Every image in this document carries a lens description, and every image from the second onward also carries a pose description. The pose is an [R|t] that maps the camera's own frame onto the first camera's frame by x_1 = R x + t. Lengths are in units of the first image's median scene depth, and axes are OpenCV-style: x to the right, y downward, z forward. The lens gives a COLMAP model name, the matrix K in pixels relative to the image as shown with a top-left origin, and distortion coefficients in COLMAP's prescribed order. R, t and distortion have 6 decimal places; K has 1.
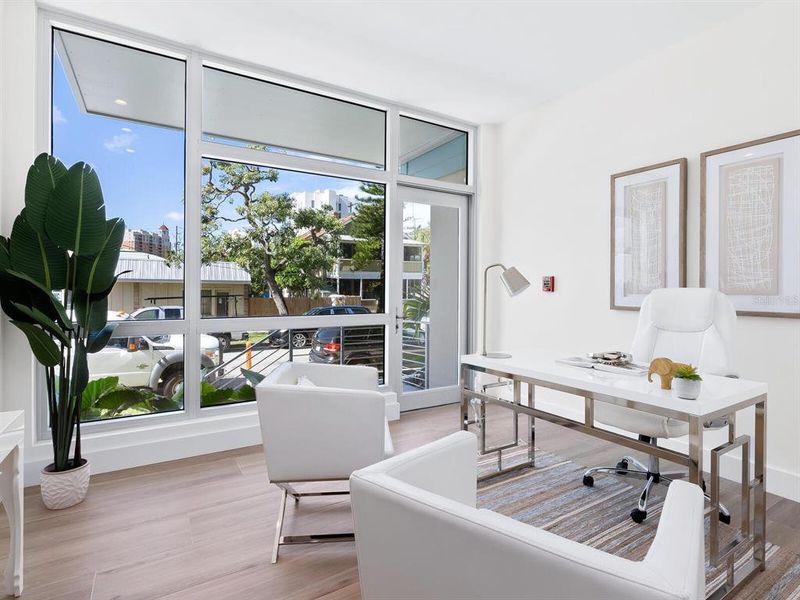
lens RADIAL K [[405.0, 0, 400.5], [0, 405.0, 310.1], [0, 0, 1]] dist [-0.006780, -0.000065]
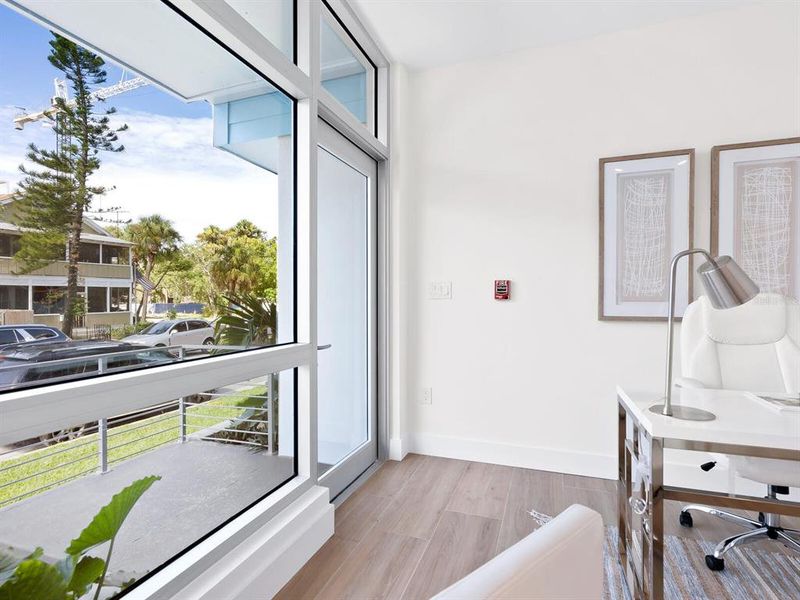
lens RADIAL K [[405.0, 0, 400.5], [0, 405.0, 310.1], [0, 0, 1]] dist [-0.006780, -0.000065]
pose [[0.784048, -0.023027, 0.620274, -0.161275], [0.038109, 0.999212, -0.011077, -0.015133], [-0.619530, 0.032323, 0.784307, 0.310241]]
